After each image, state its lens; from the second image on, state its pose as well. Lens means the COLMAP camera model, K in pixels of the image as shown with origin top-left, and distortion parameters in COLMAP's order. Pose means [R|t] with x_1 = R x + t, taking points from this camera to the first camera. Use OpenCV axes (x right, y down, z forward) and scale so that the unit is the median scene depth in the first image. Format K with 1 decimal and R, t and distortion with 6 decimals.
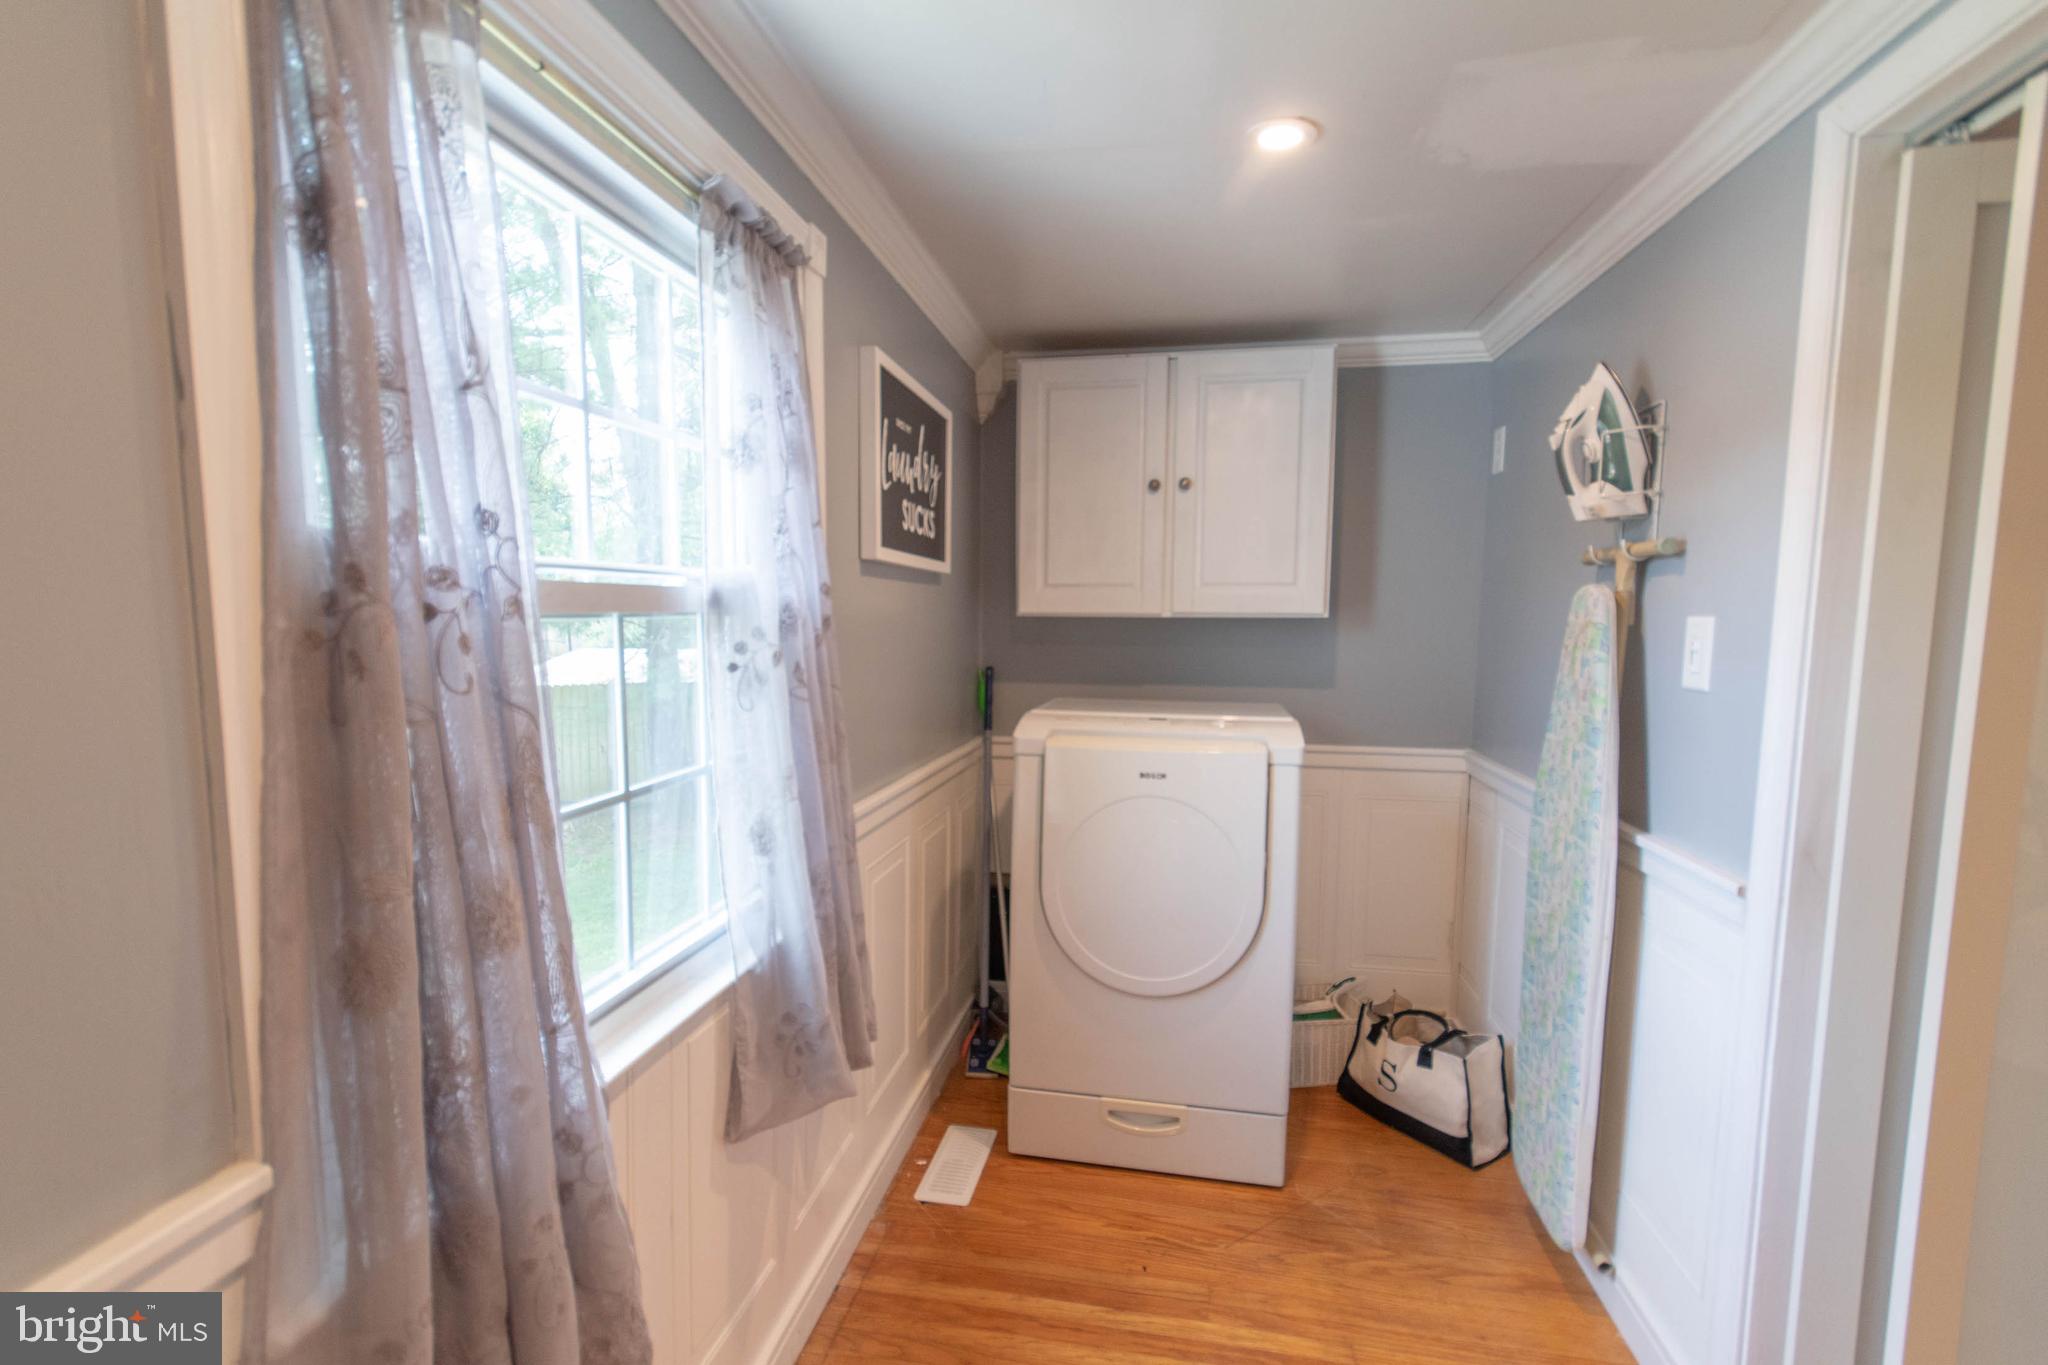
lens RADIAL K [[929.0, 0, 1024.9], [0, 929.0, 681.9], [0, 0, 1]] dist [-0.001852, 0.000001]
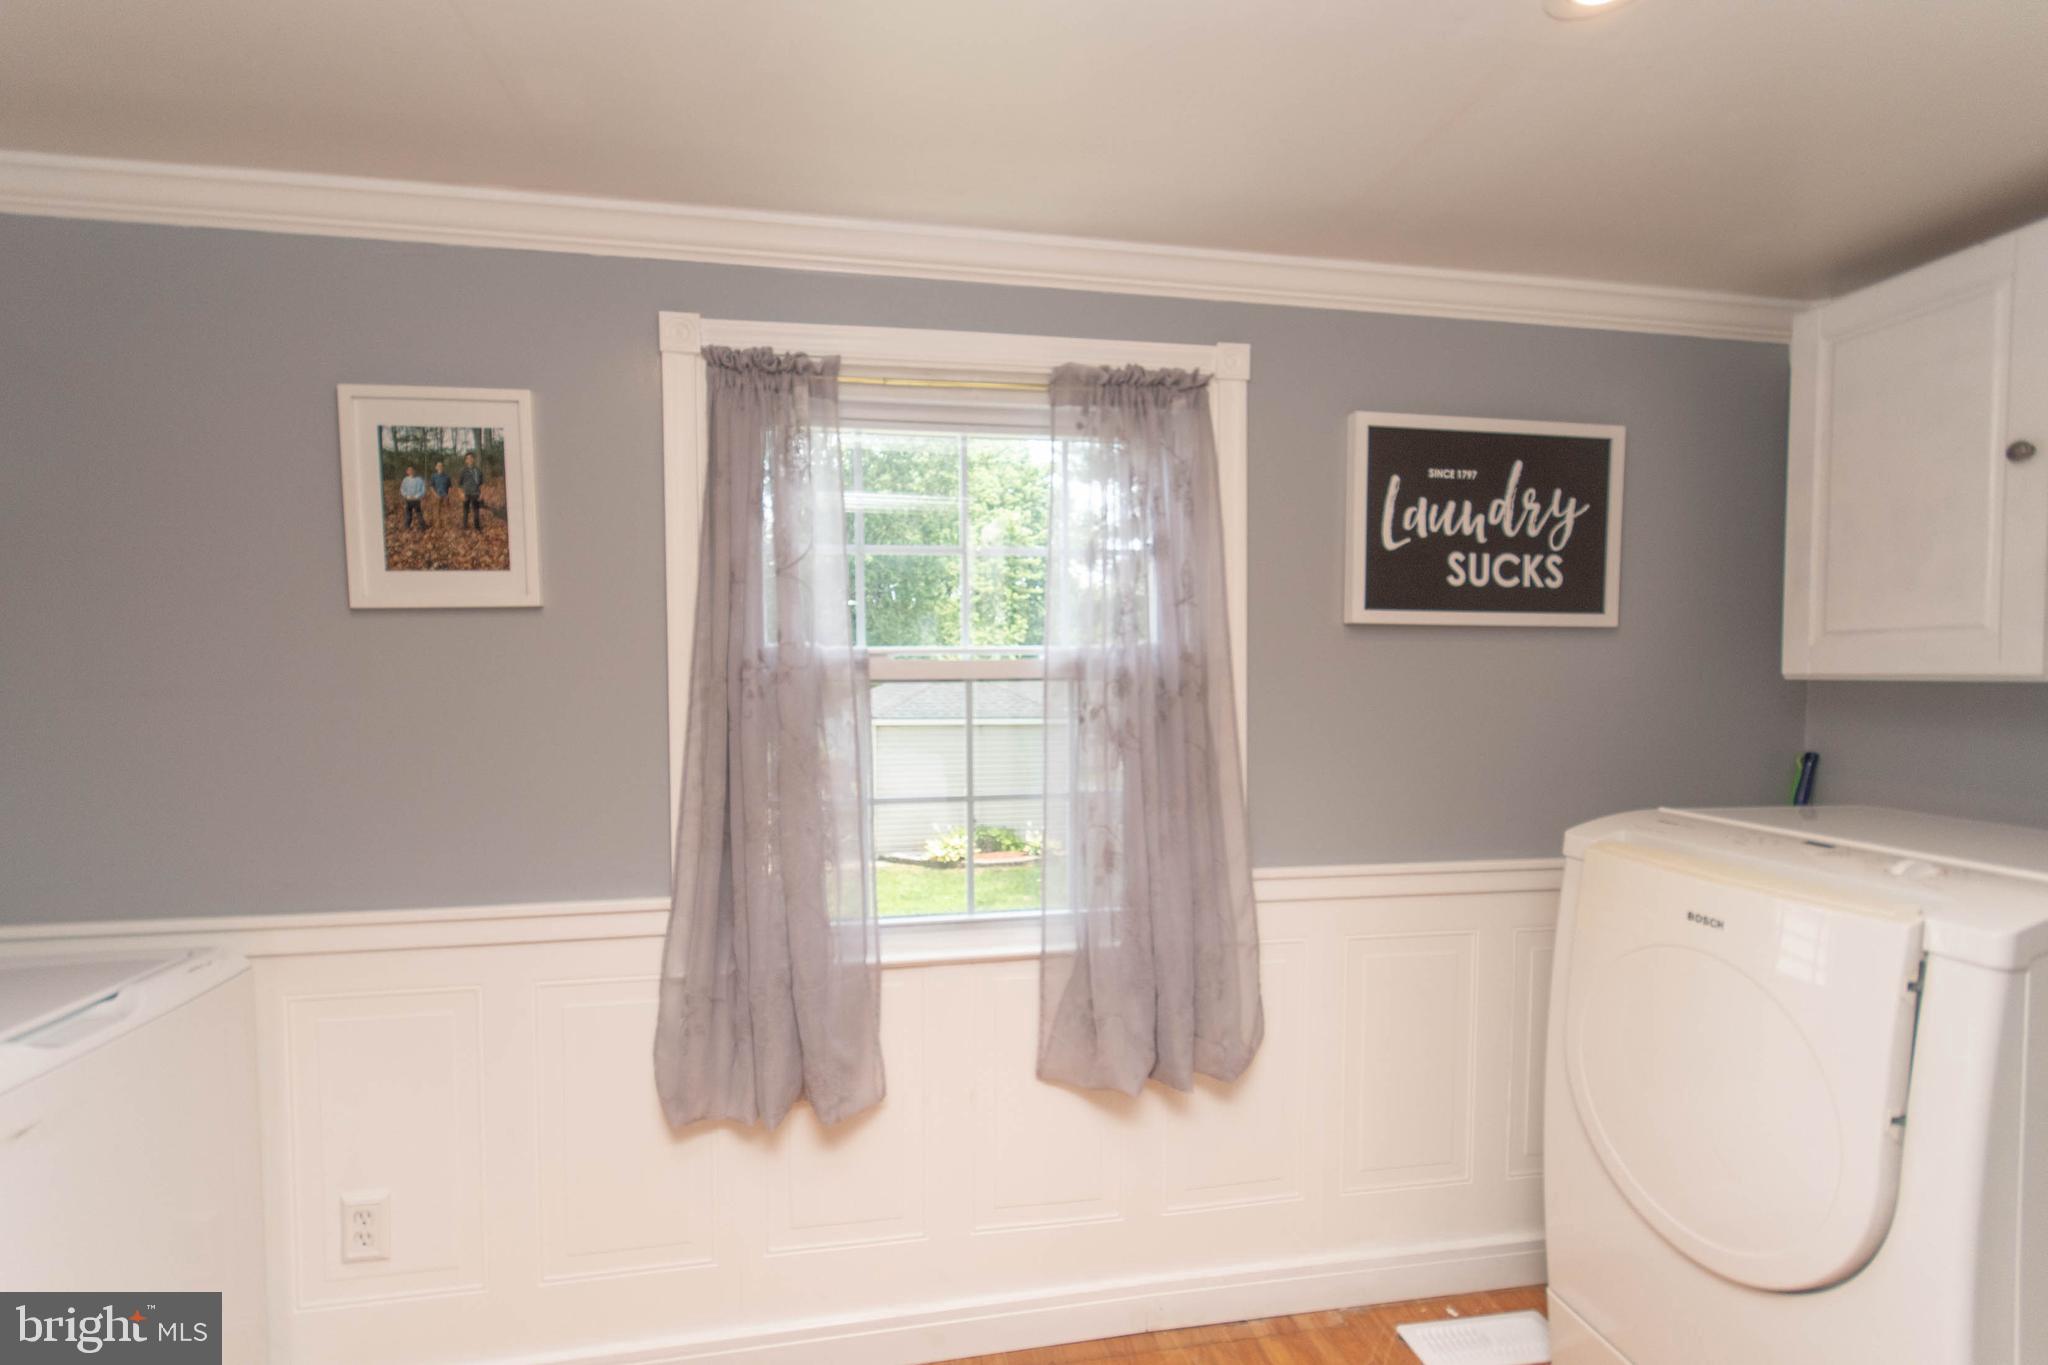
lens RADIAL K [[929.0, 0, 1029.5], [0, 929.0, 687.3], [0, 0, 1]] dist [-0.001852, 0.000001]
pose [[0.356538, 0.002540, -0.934277, 0.578479], [-0.062358, 0.997831, -0.021084, -0.020402], [0.932197, 0.065777, 0.355923, 0.300559]]
